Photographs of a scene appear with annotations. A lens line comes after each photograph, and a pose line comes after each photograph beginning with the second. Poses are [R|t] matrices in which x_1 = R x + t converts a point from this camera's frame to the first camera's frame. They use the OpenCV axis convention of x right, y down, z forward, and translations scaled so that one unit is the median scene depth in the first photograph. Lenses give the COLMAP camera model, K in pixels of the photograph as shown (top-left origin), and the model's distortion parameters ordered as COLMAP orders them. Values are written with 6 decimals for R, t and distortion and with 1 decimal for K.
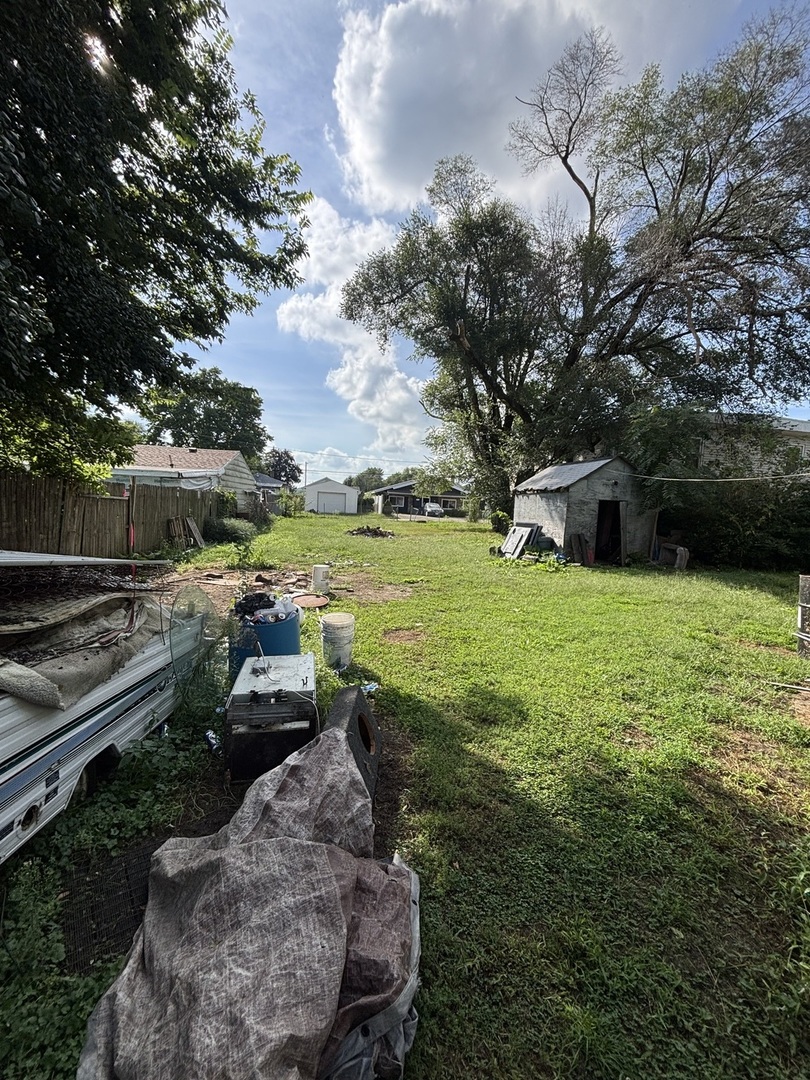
lens RADIAL K [[434.5, 0, 407.5], [0, 434.5, 535.7], [0, 0, 1]] dist [0.001706, 0.000246]
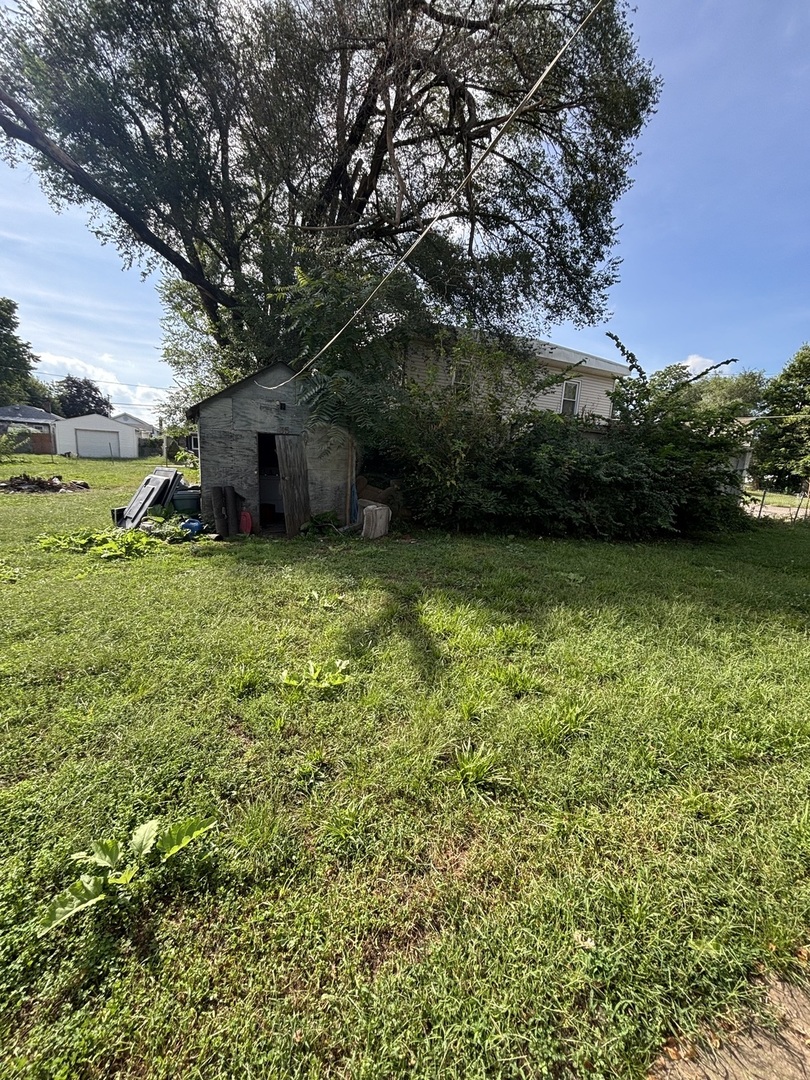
lens RADIAL K [[434.5, 0, 403.7], [0, 434.5, 542.8], [0, 0, 1]] dist [0.001706, 0.000246]
pose [[0.958547, -0.056824, 0.279209, 0.287523], [0.017247, 0.989687, 0.142206, -0.005485], [-0.284410, -0.131496, 0.949642, 0.193367]]
